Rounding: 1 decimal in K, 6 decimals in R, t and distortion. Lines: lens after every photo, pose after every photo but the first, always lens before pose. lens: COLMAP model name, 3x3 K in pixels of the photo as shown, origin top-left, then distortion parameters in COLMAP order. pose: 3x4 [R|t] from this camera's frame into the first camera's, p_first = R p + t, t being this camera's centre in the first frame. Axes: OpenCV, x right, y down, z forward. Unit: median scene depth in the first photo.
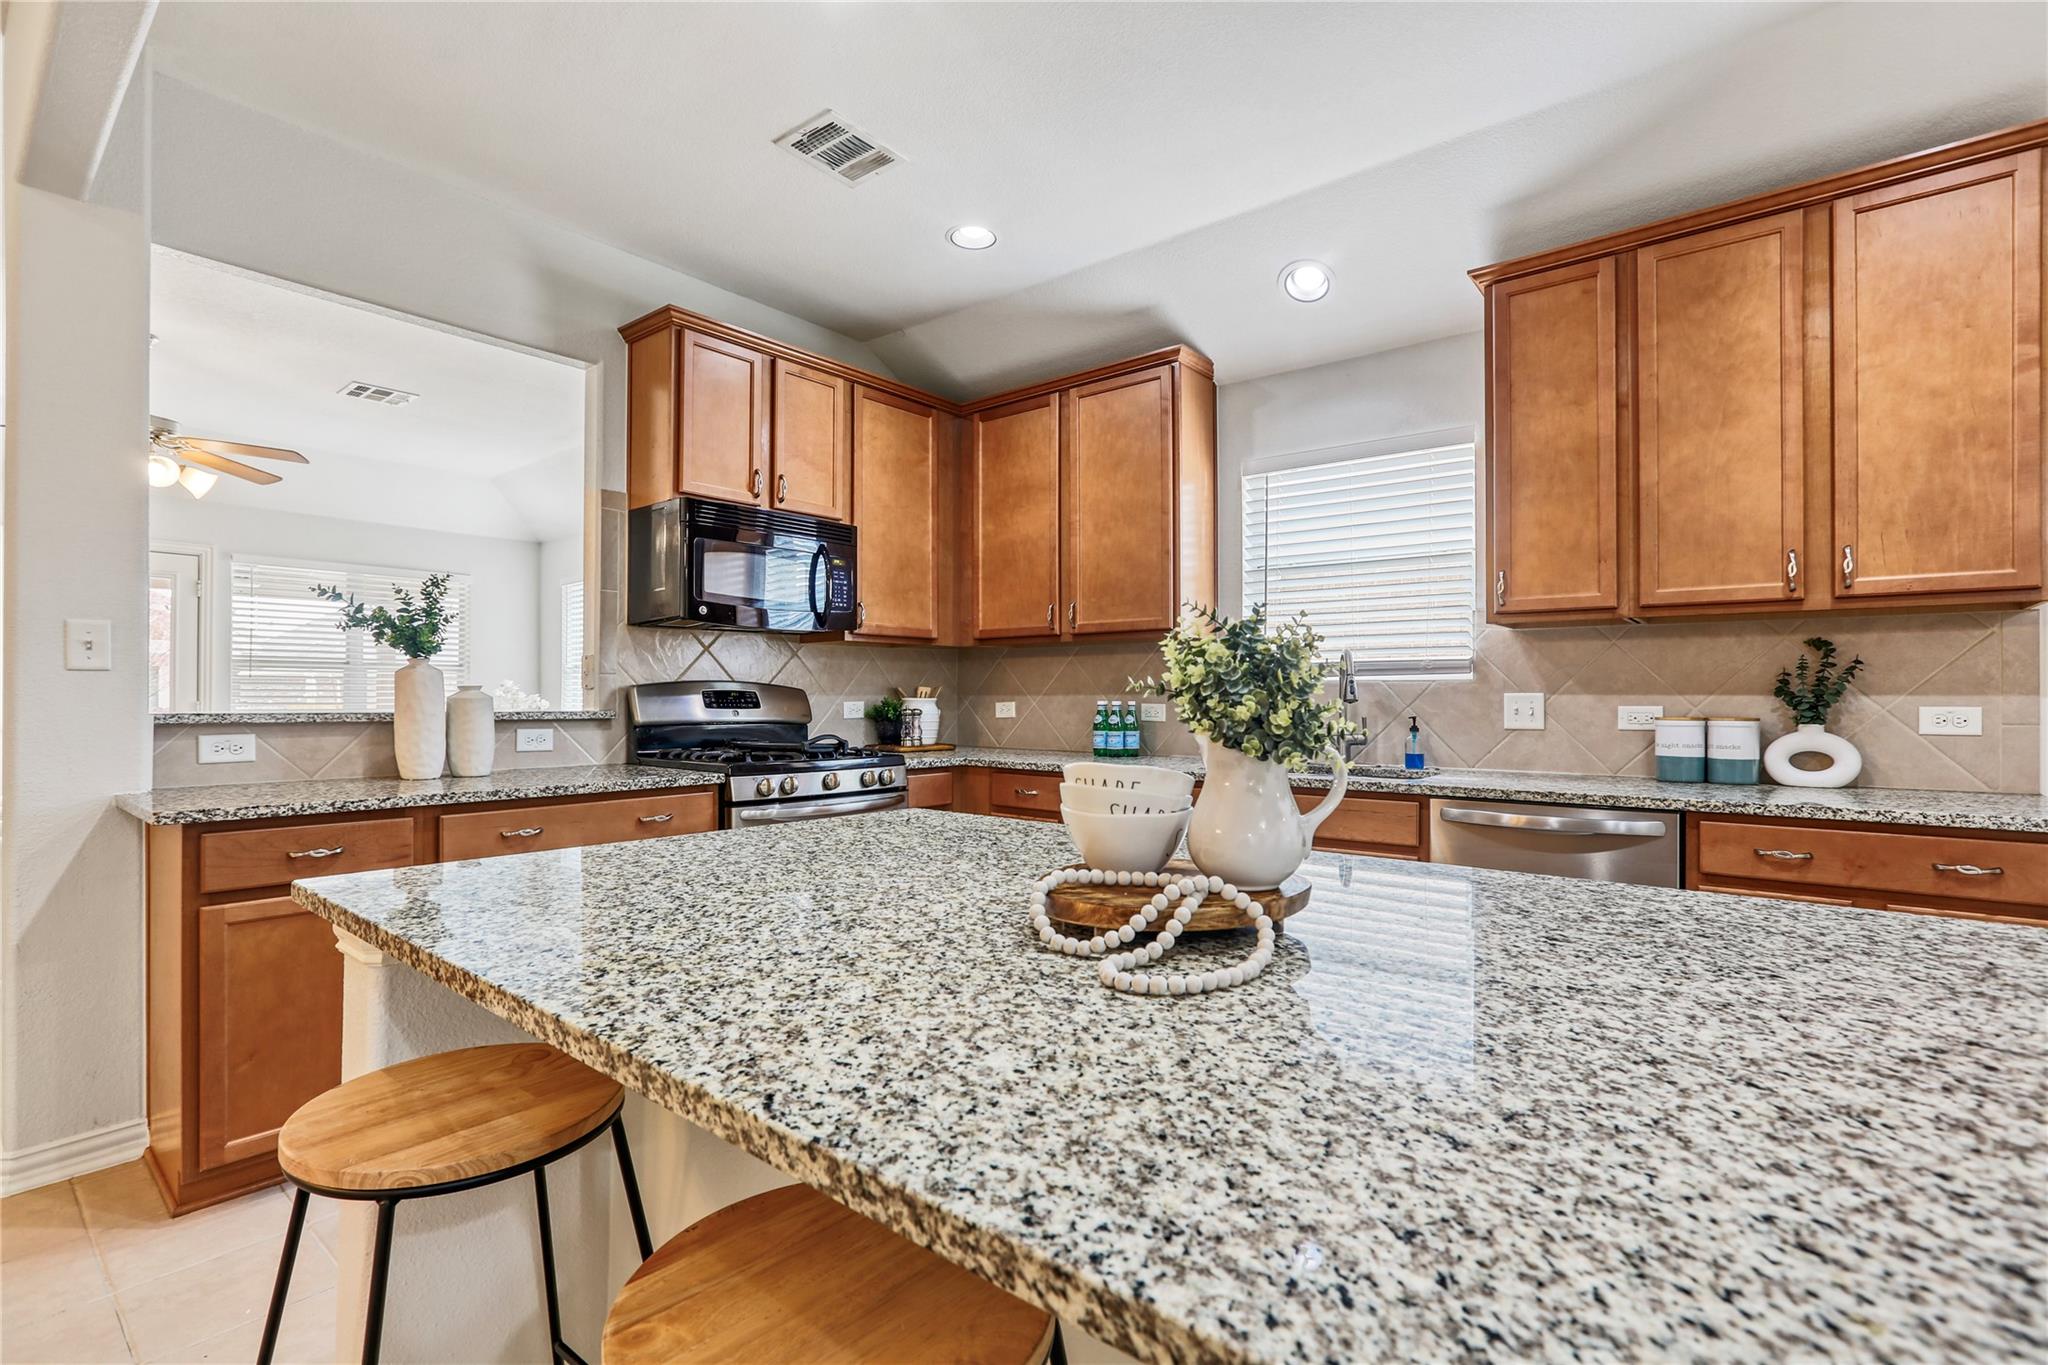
lens RADIAL K [[937.5, 0, 1020.9], [0, 937.5, 690.2], [0, 0, 1]] dist [-0.012862, 0.001639]
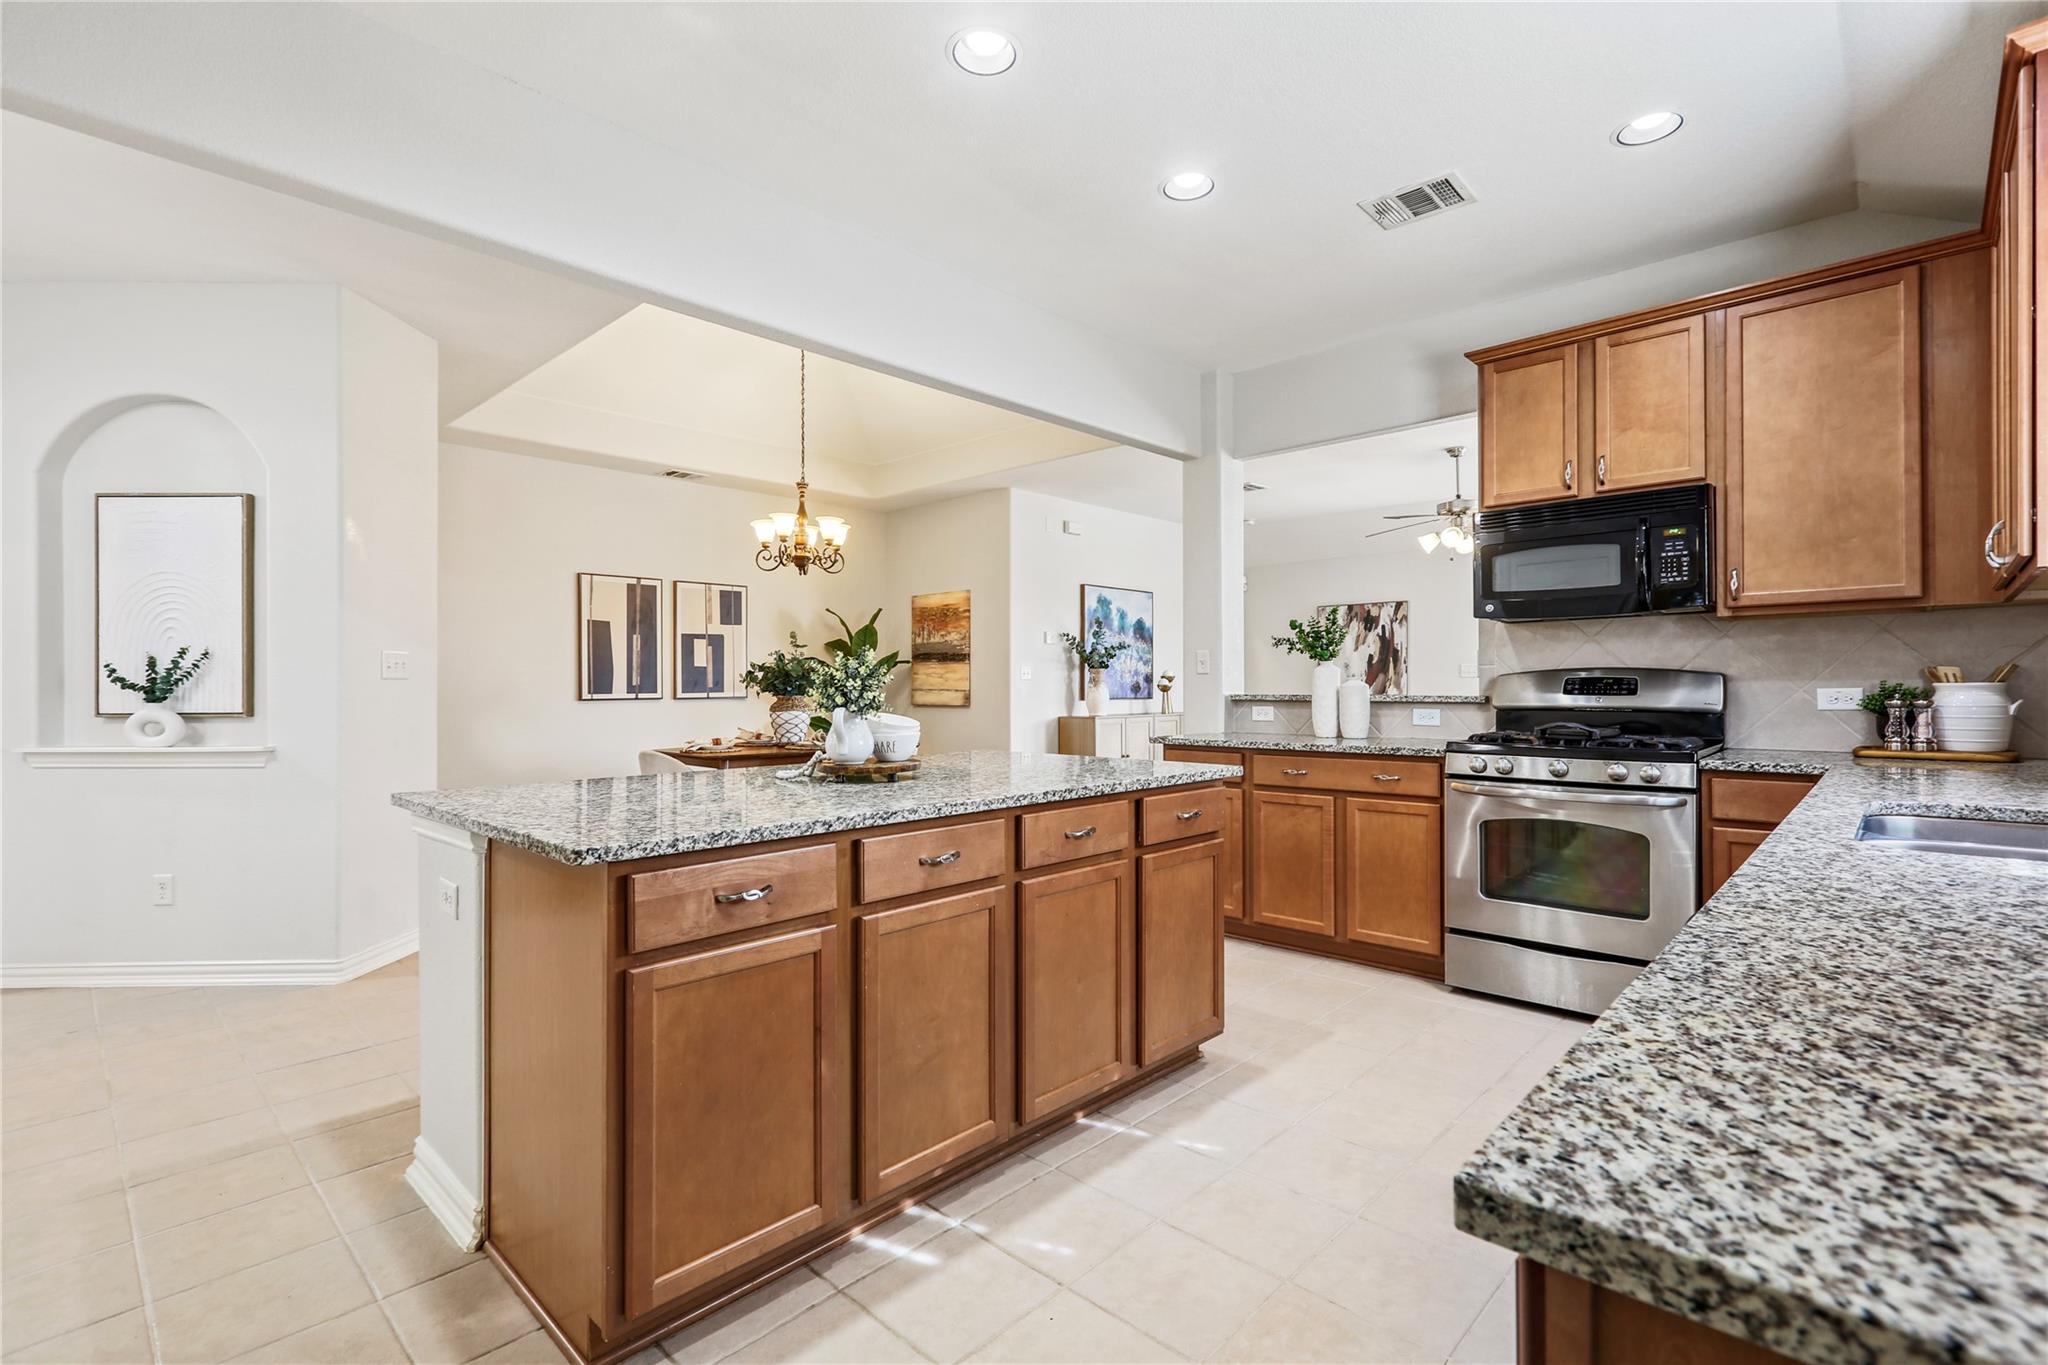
lens RADIAL K [[937.5, 0, 1024.1], [0, 937.5, 682.3], [0, 0, 1]] dist [-0.012862, 0.001639]
pose [[-0.076324, -0.006360, -0.997063, 0.824896], [0.011578, 0.999907, -0.007265, 0.006232], [0.997016, -0.012099, -0.076243, 0.510456]]
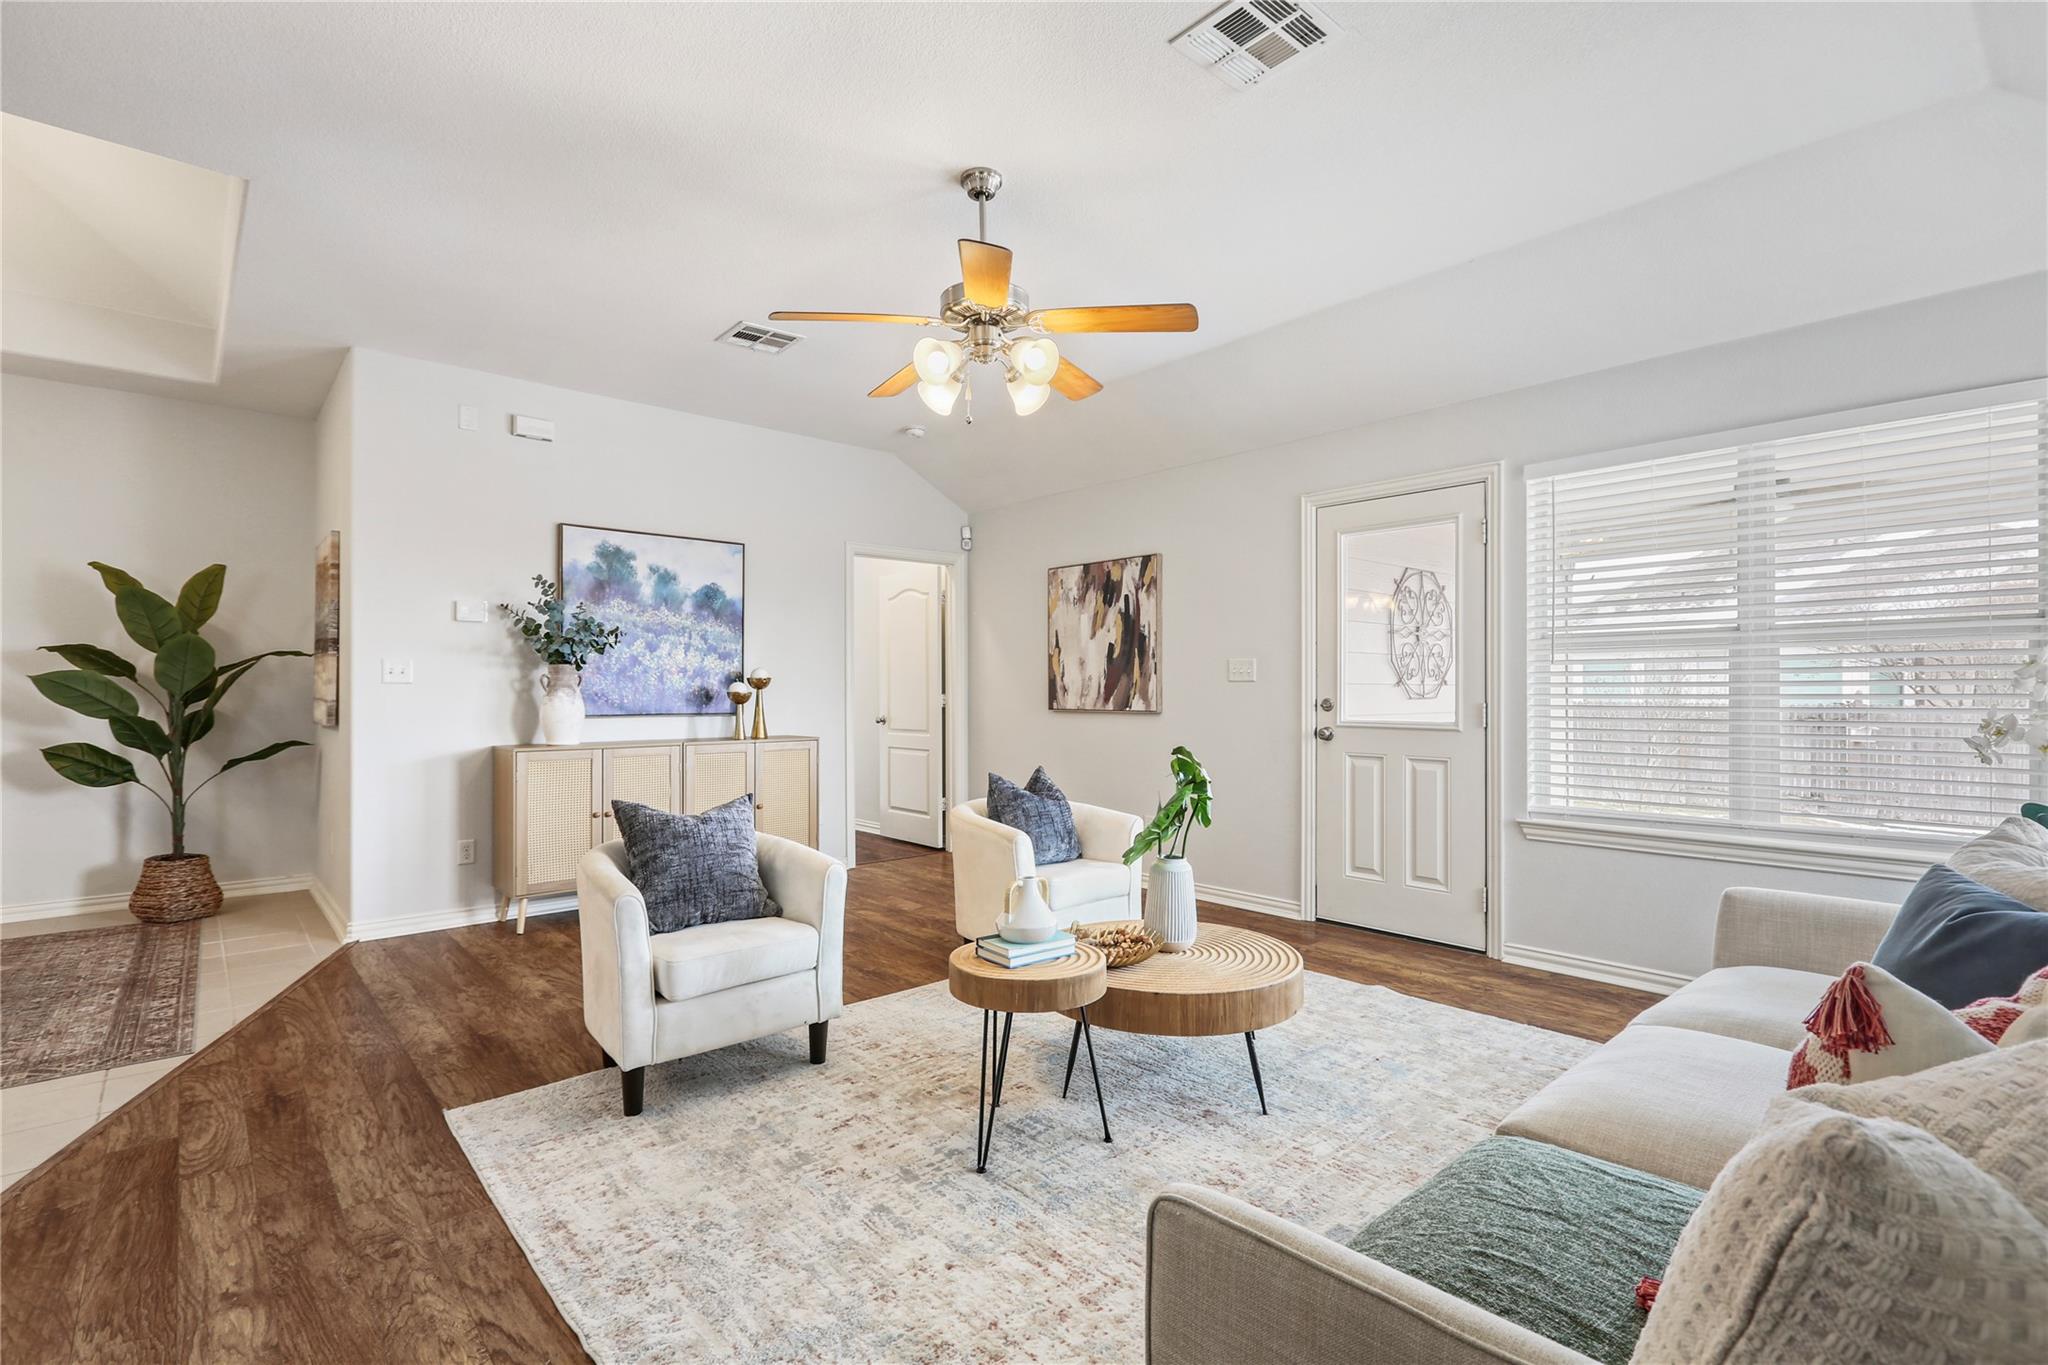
lens RADIAL K [[937.5, 0, 1035.5], [0, 937.5, 681.4], [0, 0, 1]] dist [-0.012862, 0.001639]
pose [[-0.150518, -0.011975, -0.988535, -0.341050], [0.007837, 0.999881, -0.013305, 0.006265], [0.988576, -0.009750, -0.150406, 1.470286]]
